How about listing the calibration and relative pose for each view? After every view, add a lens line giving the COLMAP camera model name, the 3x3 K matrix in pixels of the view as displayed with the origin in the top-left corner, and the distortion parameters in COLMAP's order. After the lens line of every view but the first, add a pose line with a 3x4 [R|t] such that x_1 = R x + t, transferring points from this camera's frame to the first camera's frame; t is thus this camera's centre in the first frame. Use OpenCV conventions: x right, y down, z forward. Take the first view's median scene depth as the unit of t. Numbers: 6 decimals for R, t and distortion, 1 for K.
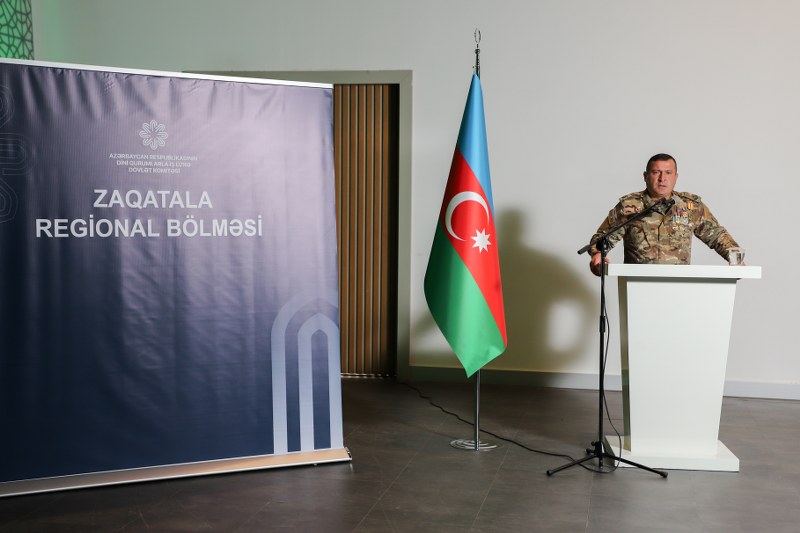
lens RADIAL K [[1094.9, 0, 412.9], [0, 1094.9, 290.5], [0, 0, 1]] dist [0.266403, 0.000000]
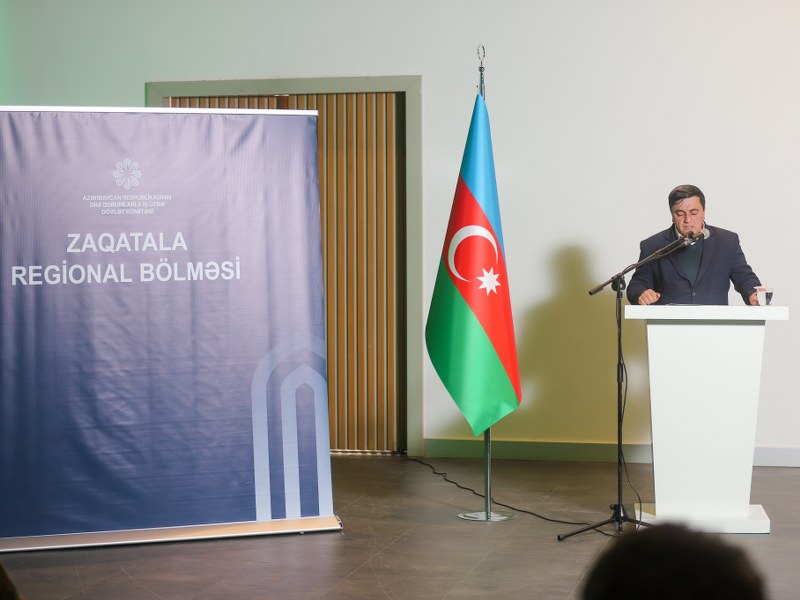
lens RADIAL K [[1597.5, 0, 399.7], [0, 1597.5, 299.8], [0, 0, 1]] dist [-0.095788, 0.000000]
pose [[0.999310, -0.013098, -0.034768, 0.039157], [0.011861, 0.999298, -0.035546, 0.015292], [0.035209, 0.035109, 0.998763, -0.303711]]
